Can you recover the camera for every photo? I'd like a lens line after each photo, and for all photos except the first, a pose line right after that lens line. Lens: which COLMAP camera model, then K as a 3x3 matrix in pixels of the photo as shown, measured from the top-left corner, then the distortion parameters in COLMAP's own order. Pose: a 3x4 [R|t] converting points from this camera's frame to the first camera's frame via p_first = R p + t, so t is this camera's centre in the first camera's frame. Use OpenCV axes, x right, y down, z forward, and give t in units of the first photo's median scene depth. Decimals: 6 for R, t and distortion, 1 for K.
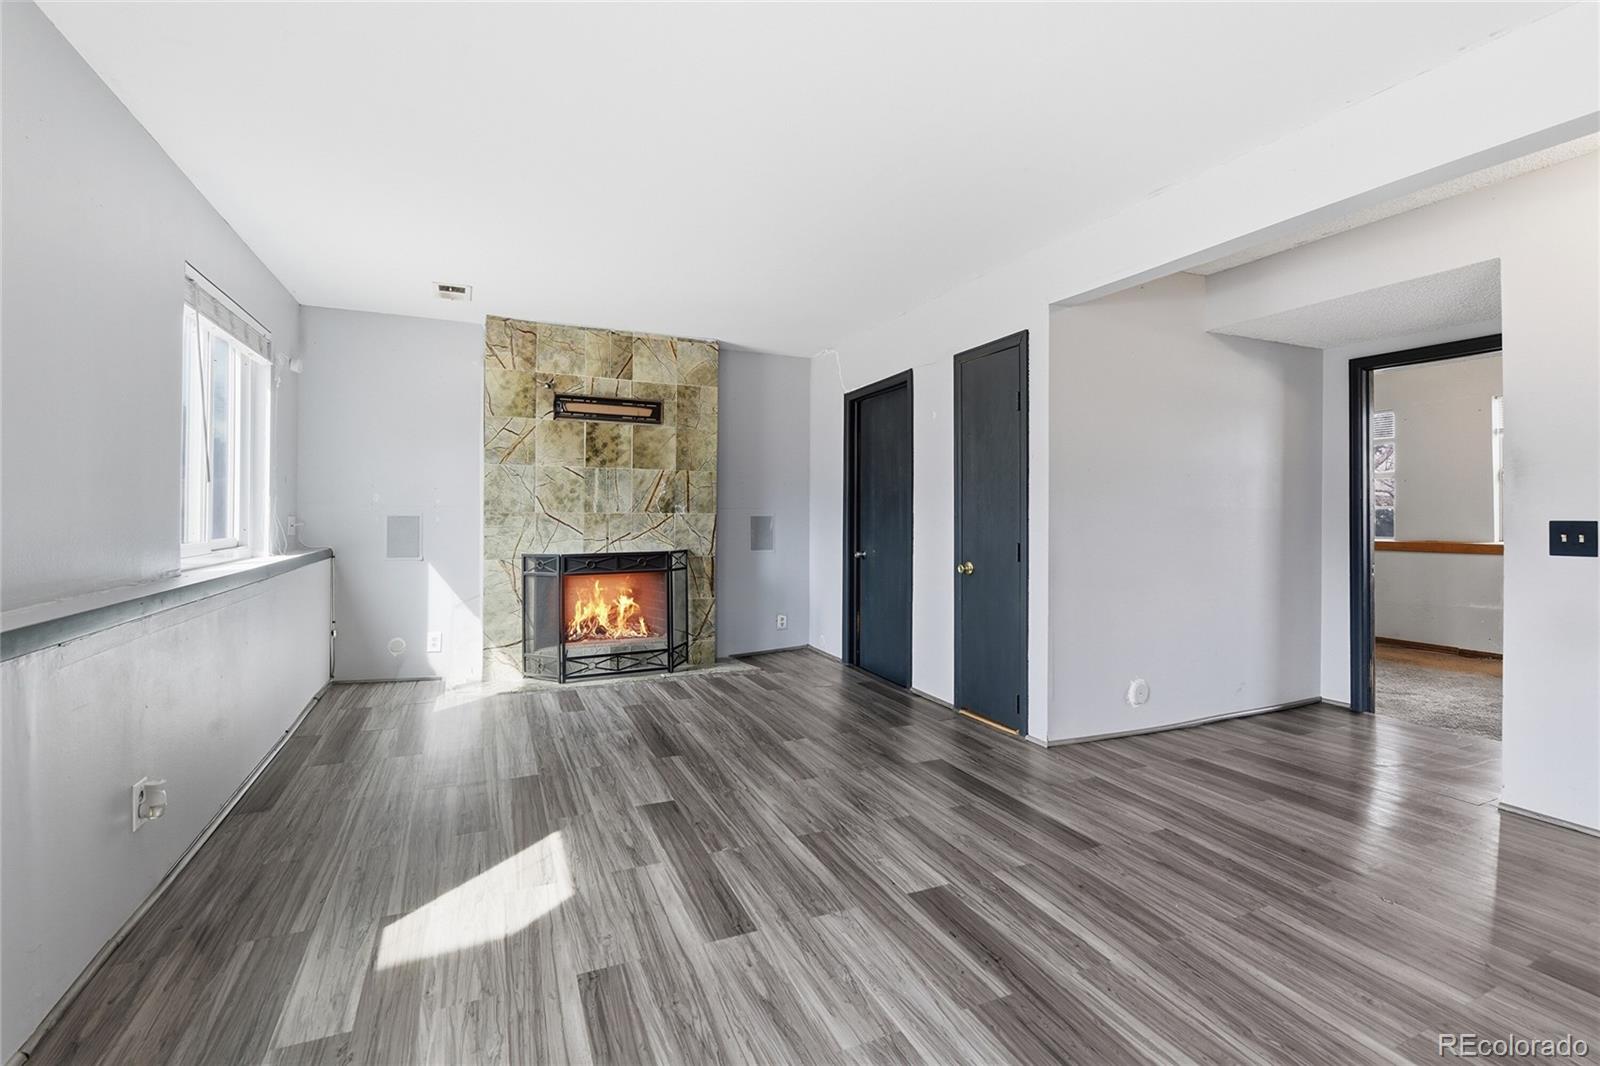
lens RADIAL K [[707.1, 0, 806.7], [0, 707.1, 514.6], [0, 0, 1]] dist [-0.005801, -0.007424]
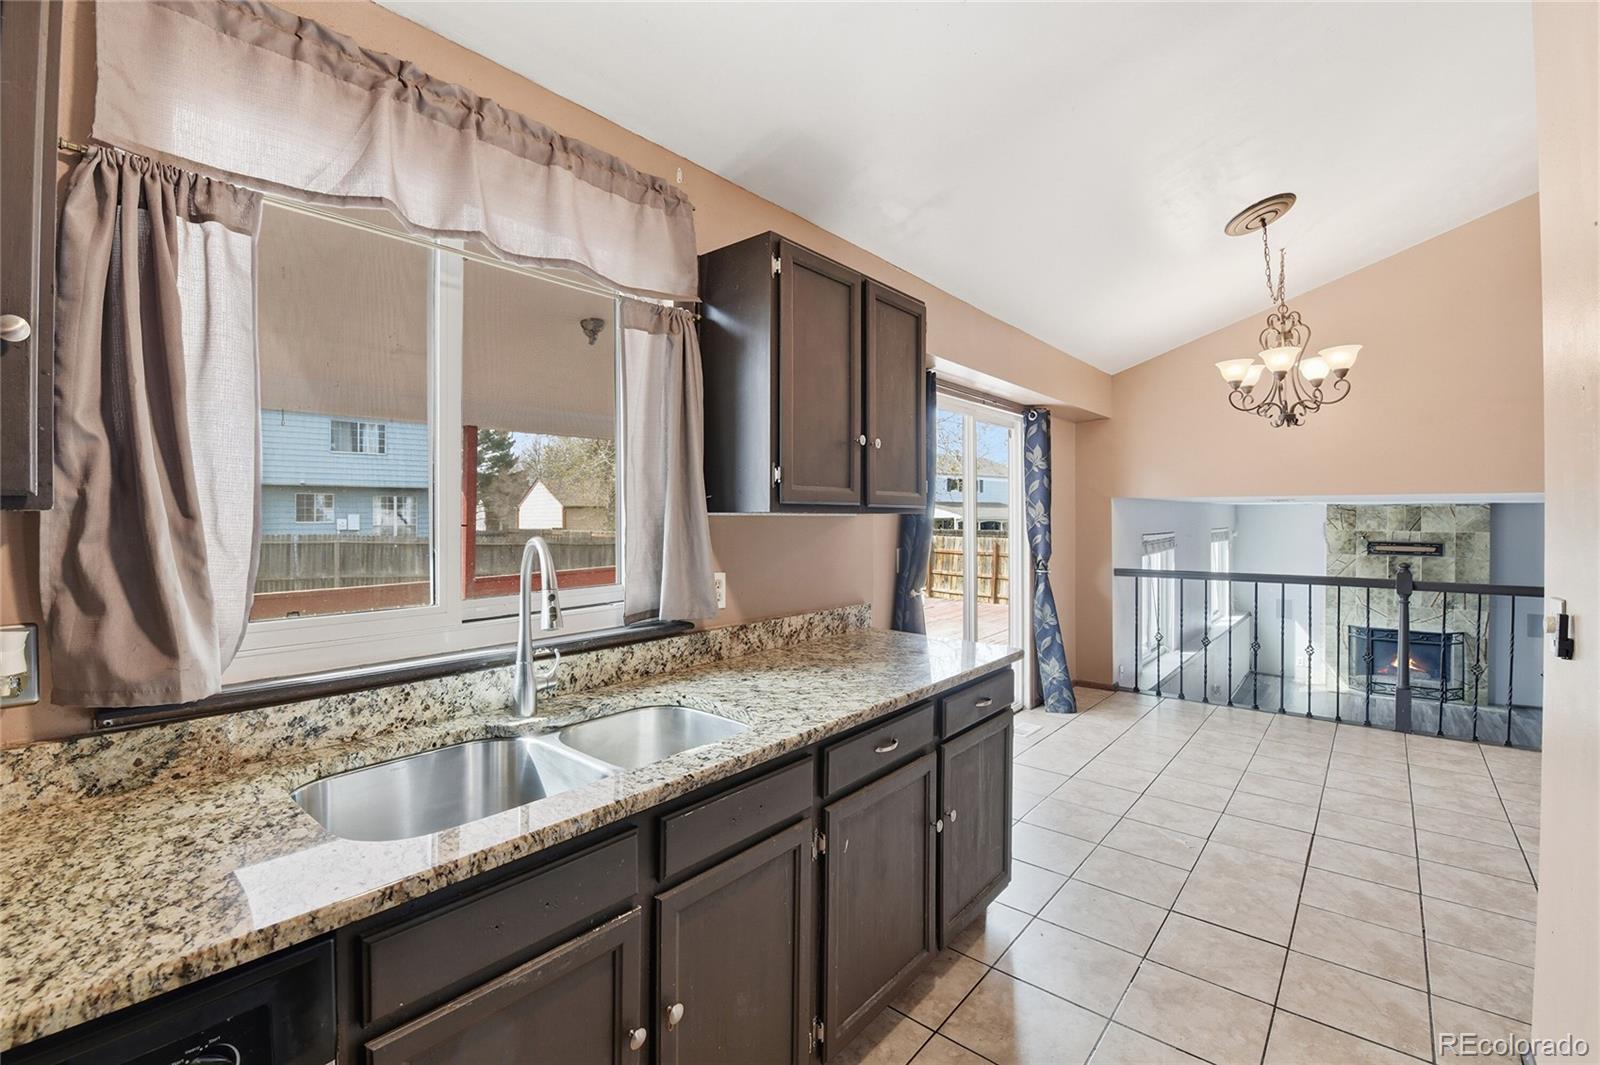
lens RADIAL K [[707.1, 0, 795.8], [0, 707.1, 513.6], [0, 0, 1]] dist [-0.005801, -0.007424]
pose [[0.415528, -0.007958, -0.909546, 0.894410], [0.001122, 0.999965, -0.008237, -0.289466], [0.909580, 0.002402, 0.415522, -1.464352]]
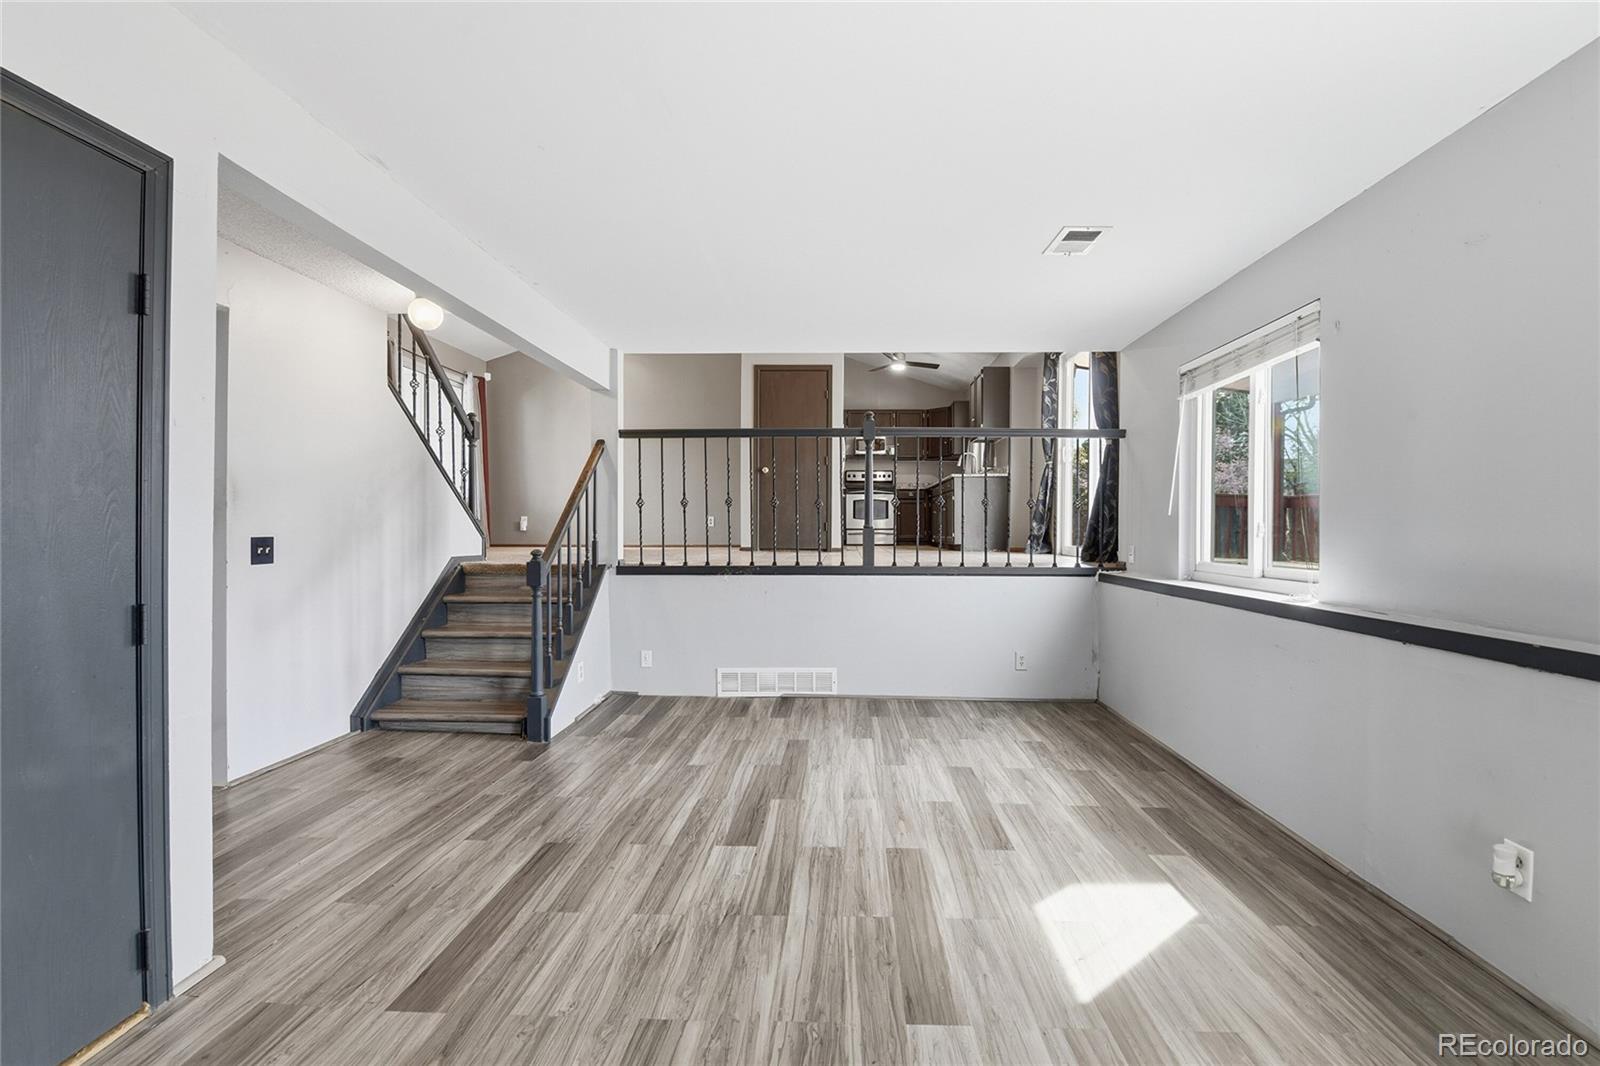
lens RADIAL K [[707.1, 0, 817.9], [0, 707.1, 541.1], [0, 0, 1]] dist [-0.005801, -0.007424]
pose [[-0.891753, -0.016588, 0.452218, -0.277736], [-0.007835, 0.999744, 0.021222, -0.012692], [-0.452455, 0.015382, -0.891655, 1.127787]]
